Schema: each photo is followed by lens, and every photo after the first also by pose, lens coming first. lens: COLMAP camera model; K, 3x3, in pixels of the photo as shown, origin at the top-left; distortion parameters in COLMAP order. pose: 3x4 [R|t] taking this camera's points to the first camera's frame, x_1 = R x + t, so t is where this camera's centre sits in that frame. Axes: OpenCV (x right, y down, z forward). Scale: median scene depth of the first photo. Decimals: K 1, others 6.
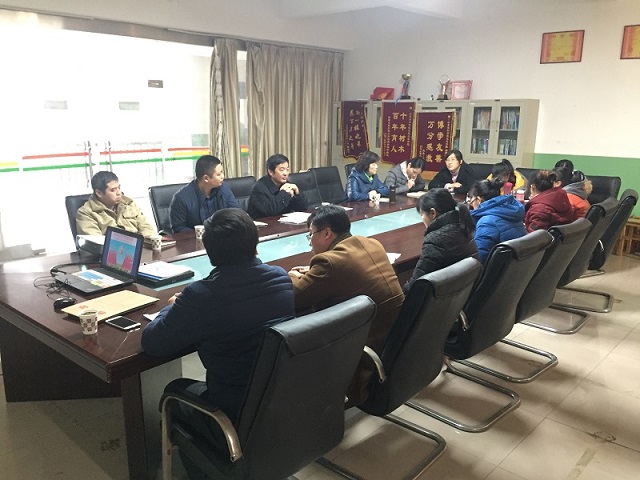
lens RADIAL K [[550.3, 0, 319.5], [0, 550.3, 240.2], [0, 0, 1]] dist [-0.011077, -0.009908]
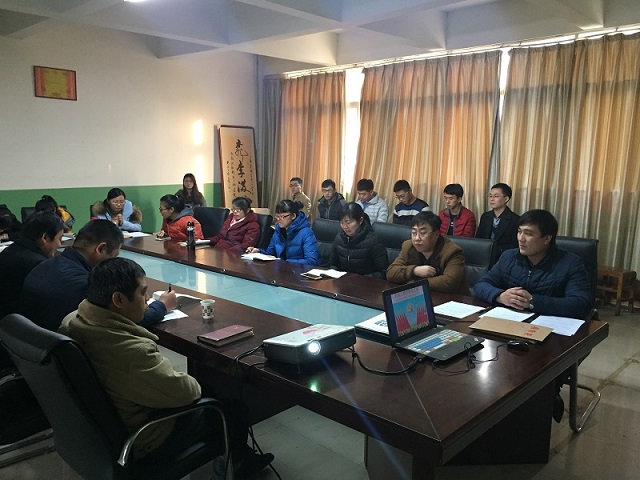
lens RADIAL K [[550.3, 0, 319.1], [0, 550.3, 241.7], [0, 0, 1]] dist [-0.011077, -0.009908]
pose [[0.017421, -0.156064, 0.987593, -0.595211], [0.202525, 0.967819, 0.149367, -0.120746], [-0.979122, 0.197410, 0.048467, 0.527538]]
